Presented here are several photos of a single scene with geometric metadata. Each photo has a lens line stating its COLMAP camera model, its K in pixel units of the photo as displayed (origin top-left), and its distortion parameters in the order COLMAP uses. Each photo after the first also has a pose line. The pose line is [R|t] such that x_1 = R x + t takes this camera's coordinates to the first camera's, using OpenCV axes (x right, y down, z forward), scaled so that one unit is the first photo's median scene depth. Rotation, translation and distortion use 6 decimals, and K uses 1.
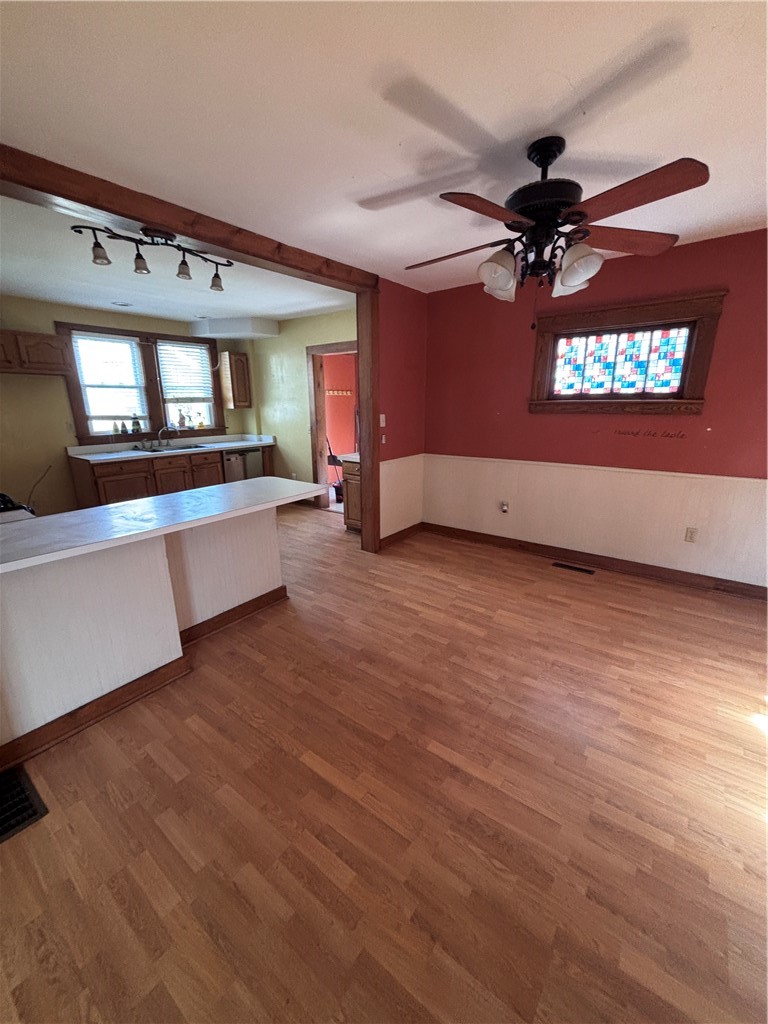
lens RADIAL K [[411.4, 0, 378.3], [0, 411.4, 517.2], [0, 0, 1]] dist [-0.008257, 0.000539]
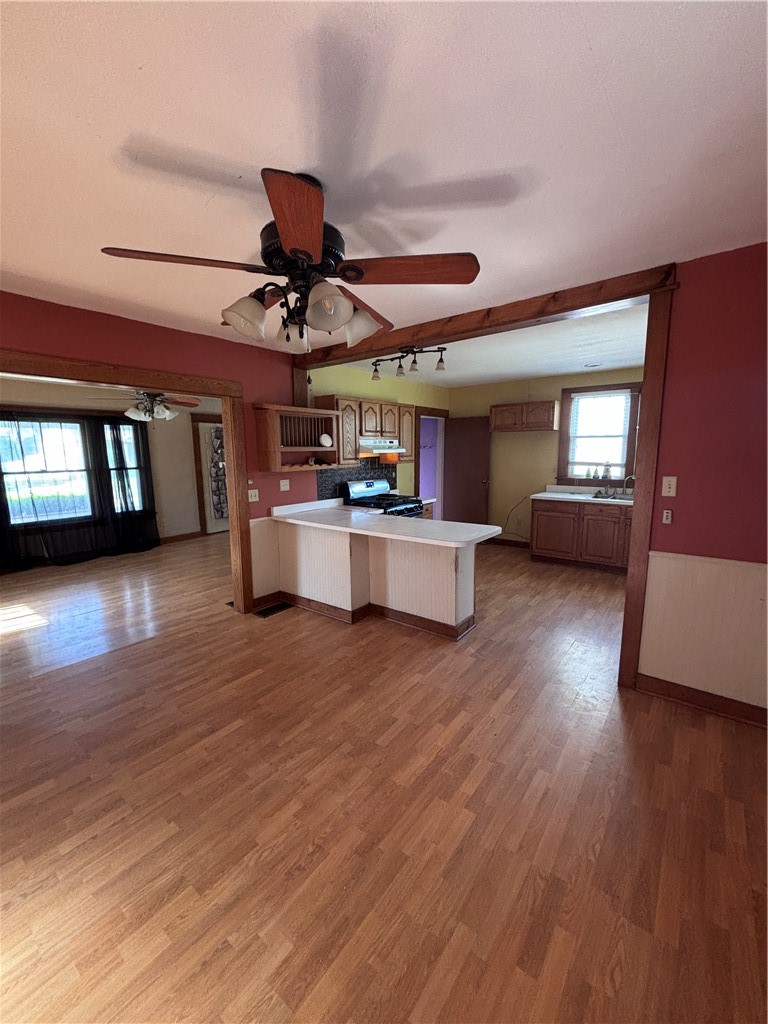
lens RADIAL K [[411.4, 0, 380.3], [0, 411.4, 510.7], [0, 0, 1]] dist [-0.008257, 0.000539]
pose [[-0.007228, 0.152053, -0.988346, 0.942557], [-0.261254, 0.953757, 0.148643, -0.273517], [0.965243, 0.259284, 0.032831, 0.880755]]
